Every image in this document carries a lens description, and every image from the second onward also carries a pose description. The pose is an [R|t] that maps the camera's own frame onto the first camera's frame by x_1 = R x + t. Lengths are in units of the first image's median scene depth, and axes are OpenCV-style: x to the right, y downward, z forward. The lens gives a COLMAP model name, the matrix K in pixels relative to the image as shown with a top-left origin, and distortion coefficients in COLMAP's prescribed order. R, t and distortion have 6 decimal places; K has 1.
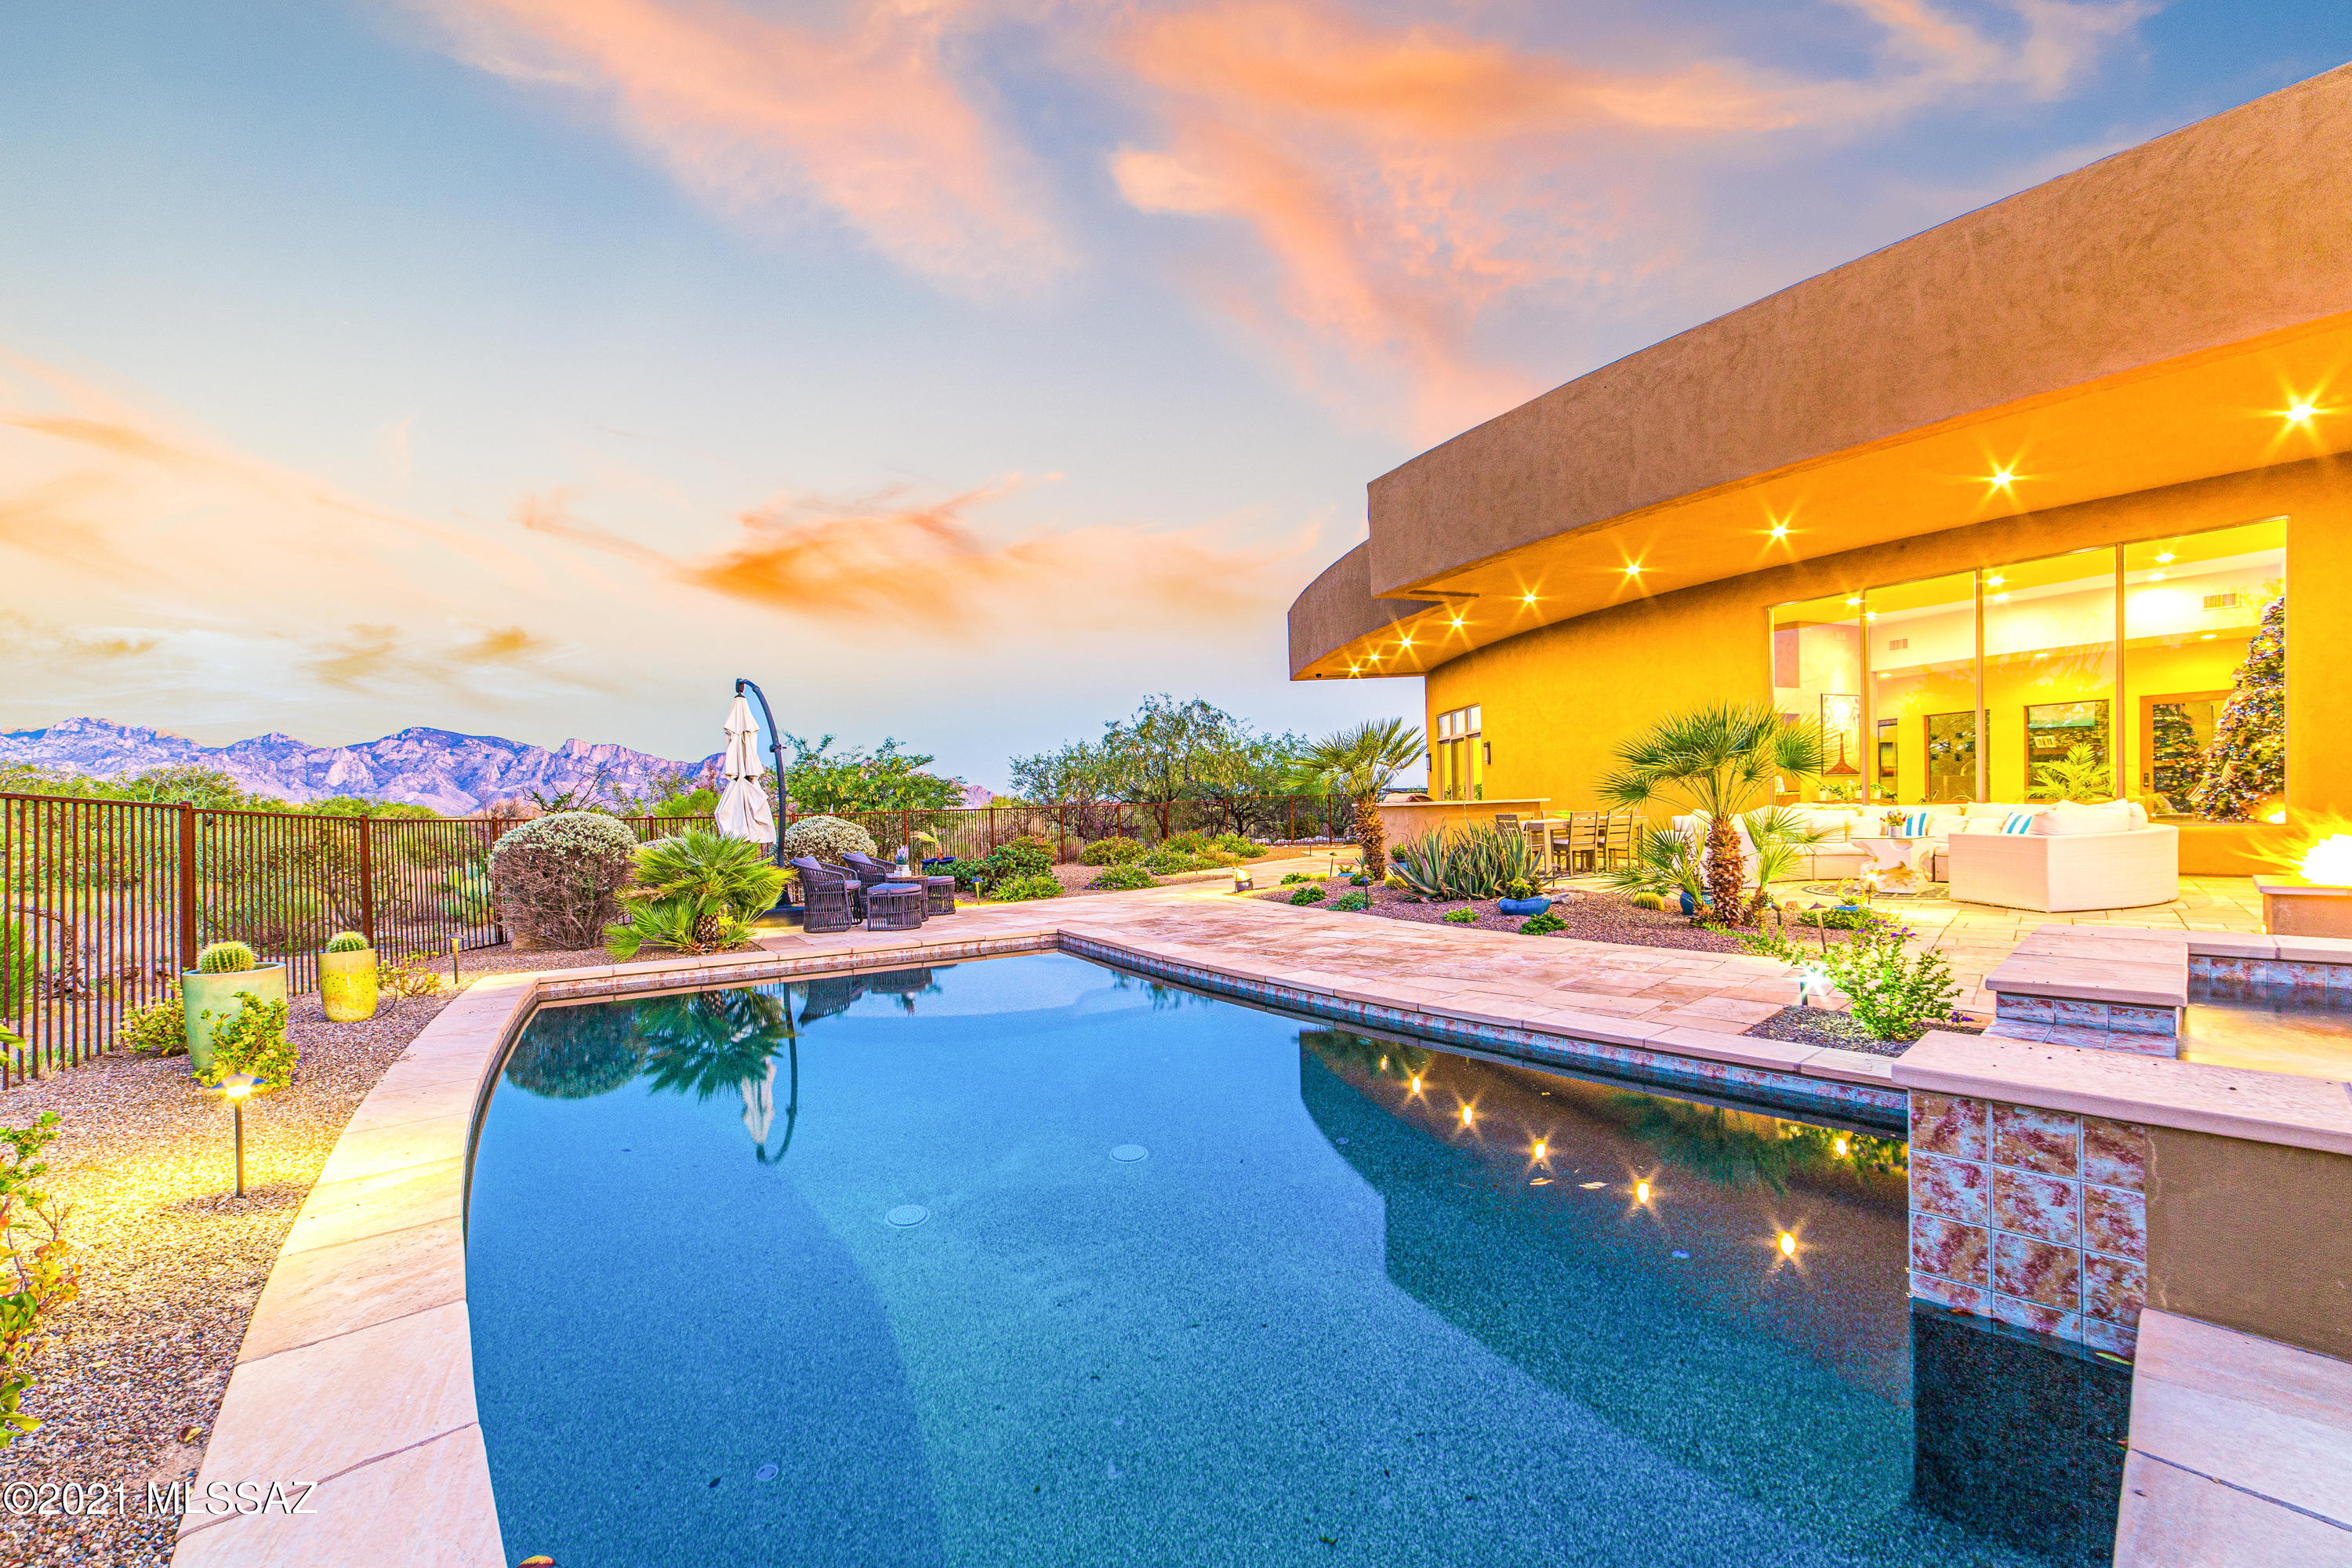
lens RADIAL K [[961.3, 0, 1179.3], [0, 961.3, 810.6], [0, 0, 1]] dist [-0.011118, 0.006601]
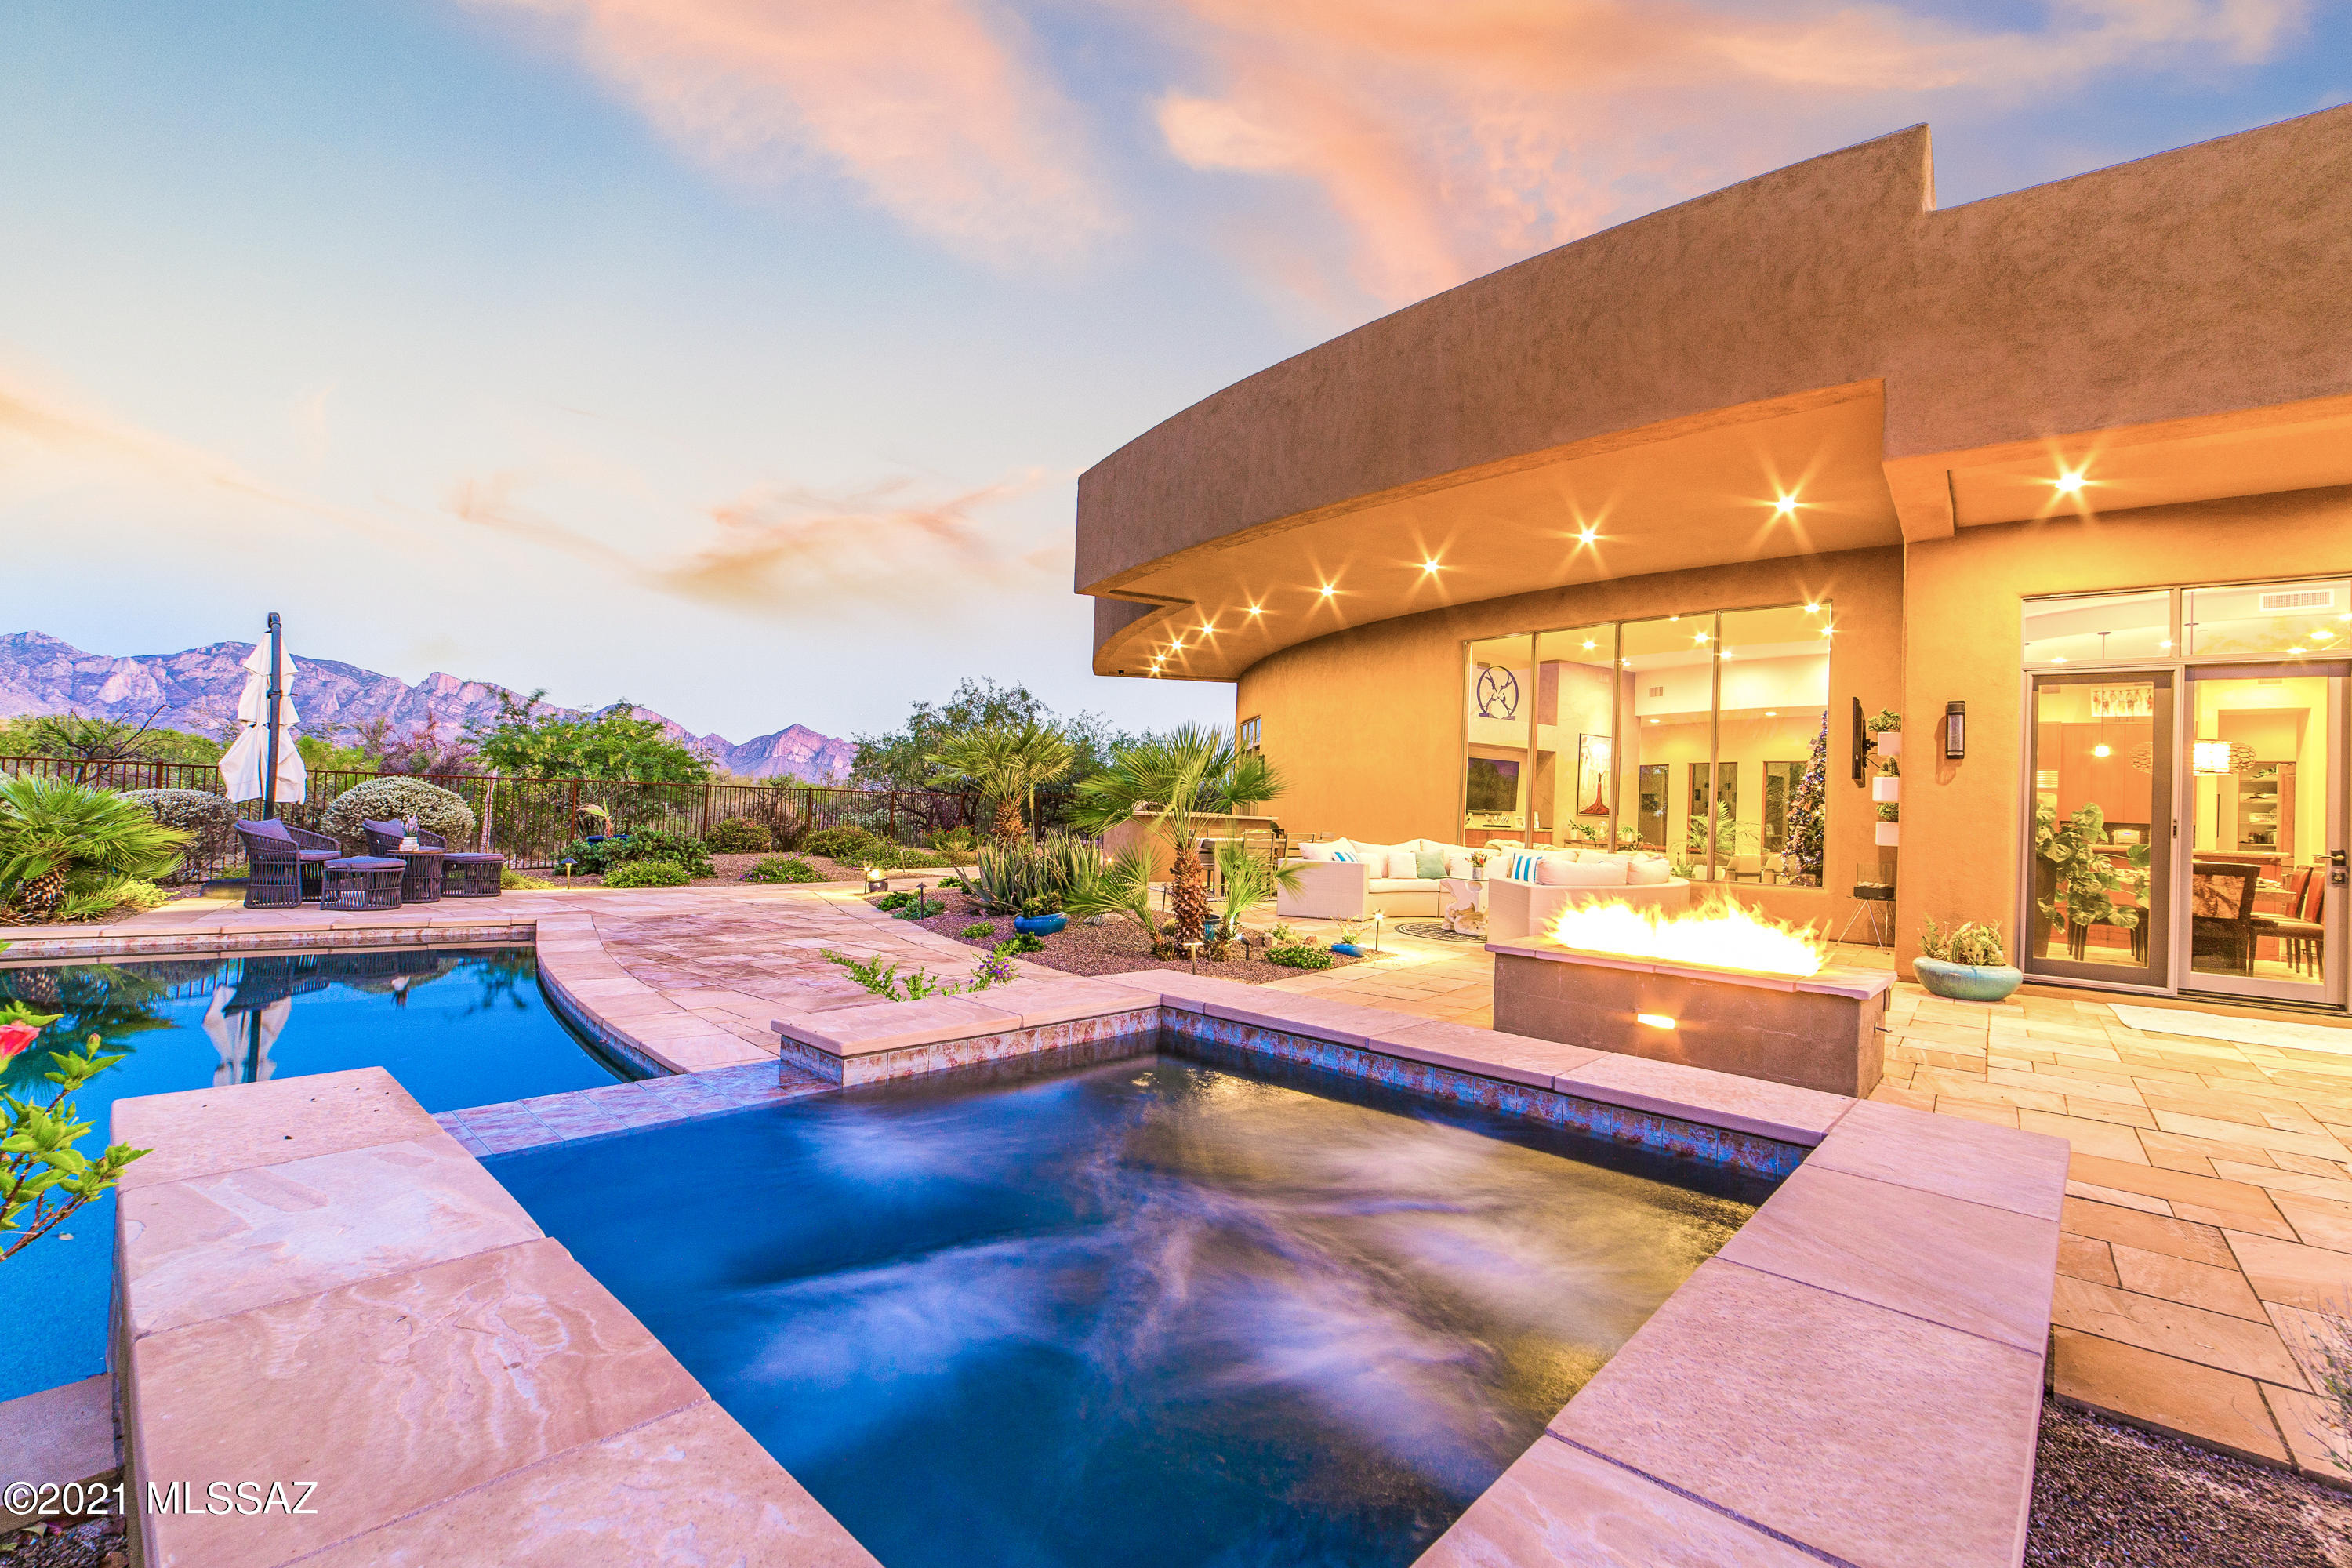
lens RADIAL K [[1016.8, 0, 1278.7], [0, 1016.8, 755.7], [0, 0, 1]] dist [-0.001109, 0.000480]
pose [[0.988410, 0.079599, 0.129265, 0.367560], [-0.072284, 0.995557, -0.060338, -0.018529], [-0.133493, 0.050295, 0.989773, -0.028849]]
